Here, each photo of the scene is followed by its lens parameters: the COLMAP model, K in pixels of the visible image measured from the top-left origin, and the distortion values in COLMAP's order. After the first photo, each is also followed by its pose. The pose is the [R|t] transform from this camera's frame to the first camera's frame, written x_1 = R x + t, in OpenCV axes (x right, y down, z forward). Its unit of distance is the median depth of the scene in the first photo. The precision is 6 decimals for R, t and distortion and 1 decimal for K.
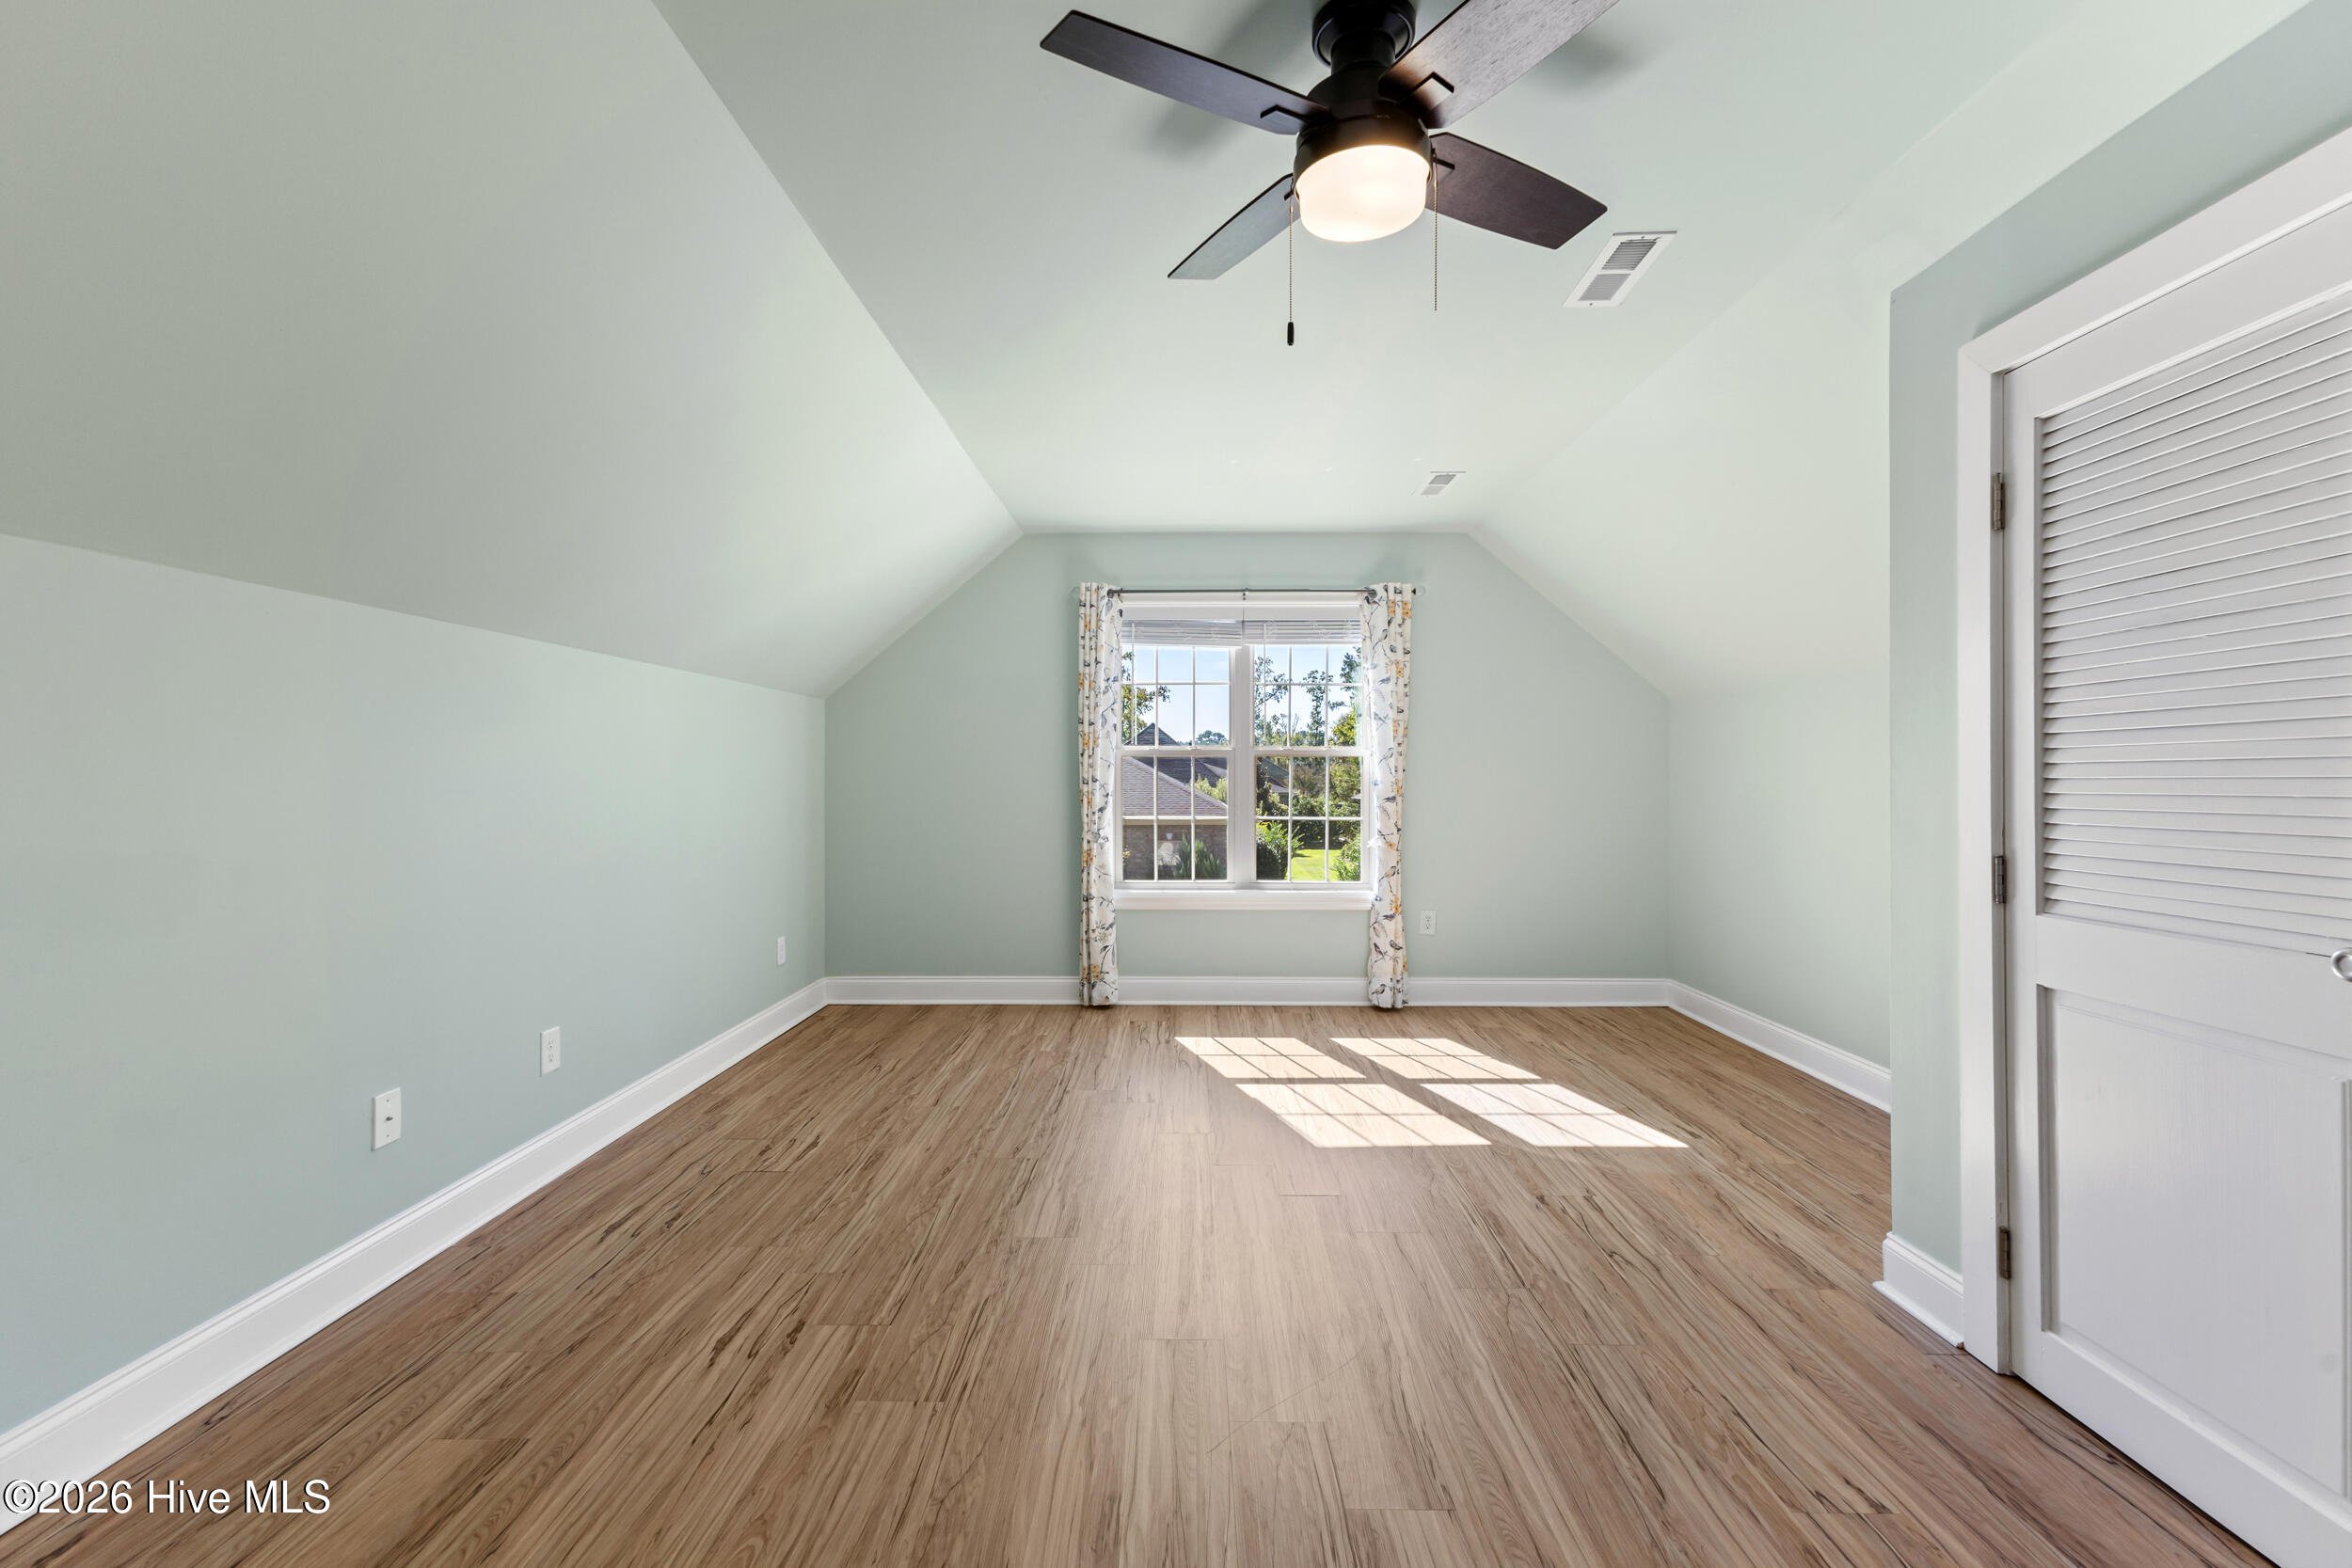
lens RADIAL K [[1021.9, 0, 1176.8], [0, 1021.9, 776.9], [0, 0, 1]] dist [0.010051, -0.001537]
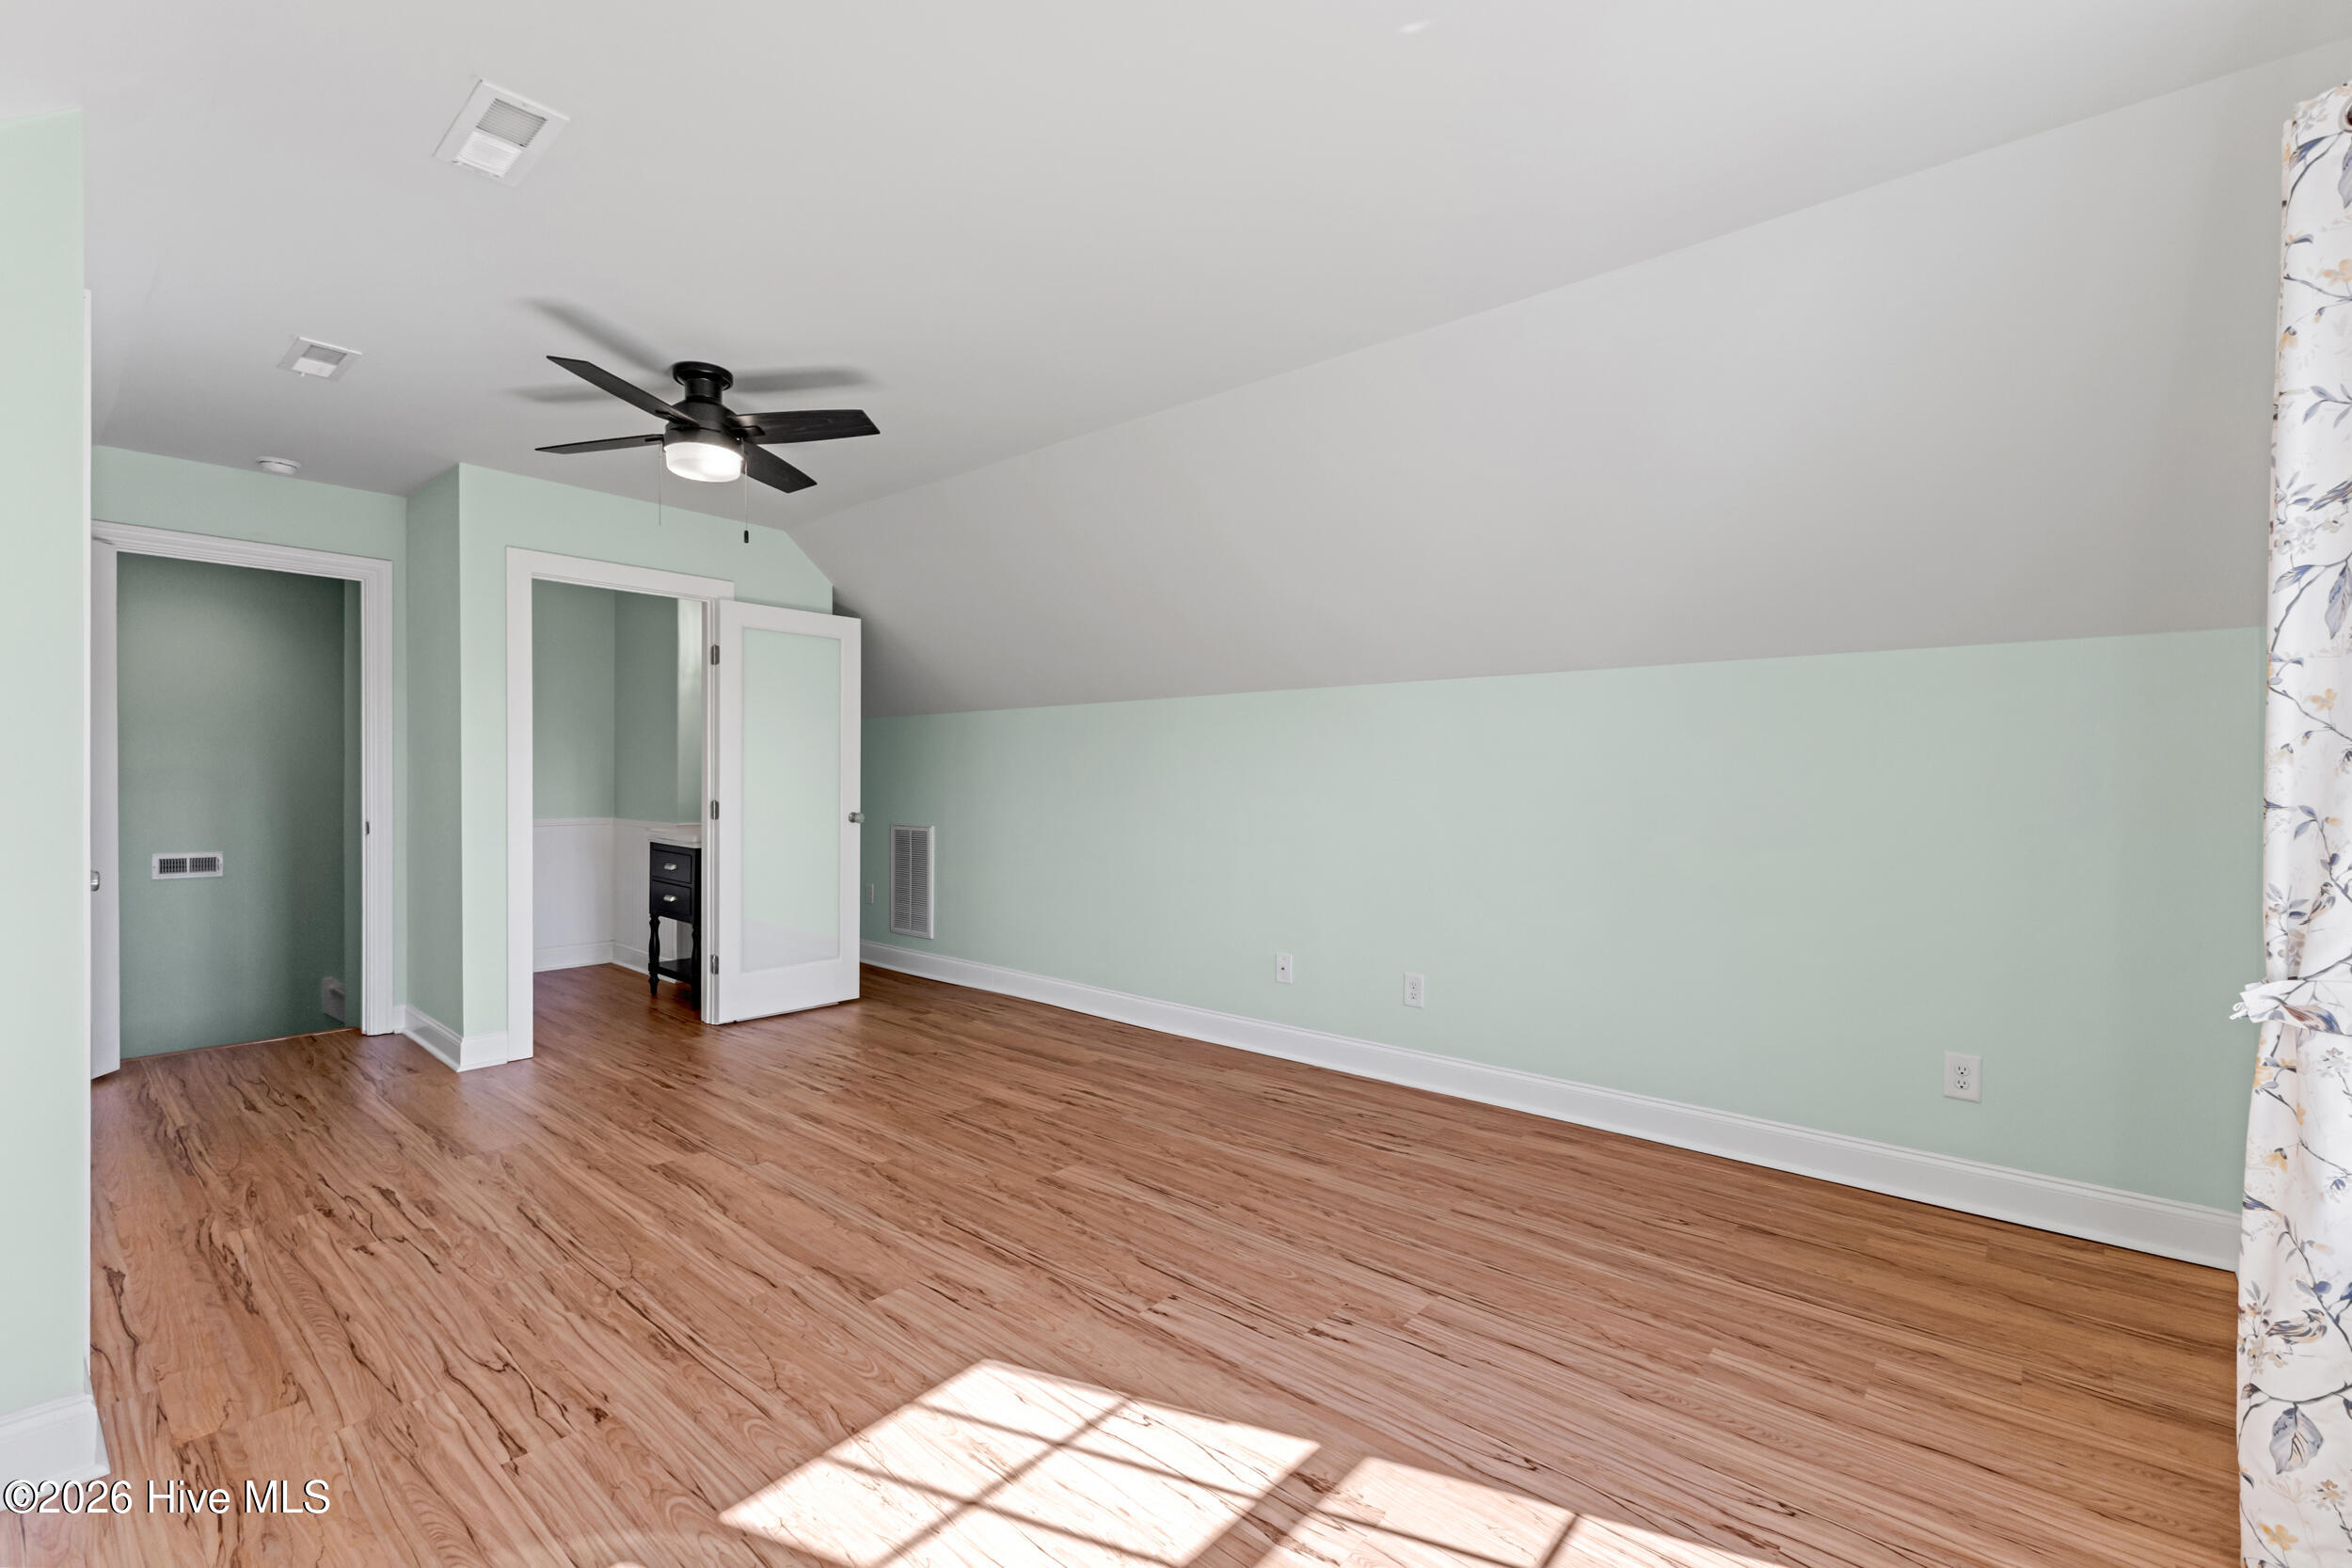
lens RADIAL K [[1021.9, 0, 1178.5], [0, 1021.9, 782.6], [0, 0, 1]] dist [0.010051, -0.001537]
pose [[-0.649882, -0.001493, -0.760034, 0.636334], [-0.007458, 0.999962, 0.004413, -0.003490], [0.759999, 0.008536, -0.649869, 1.762451]]
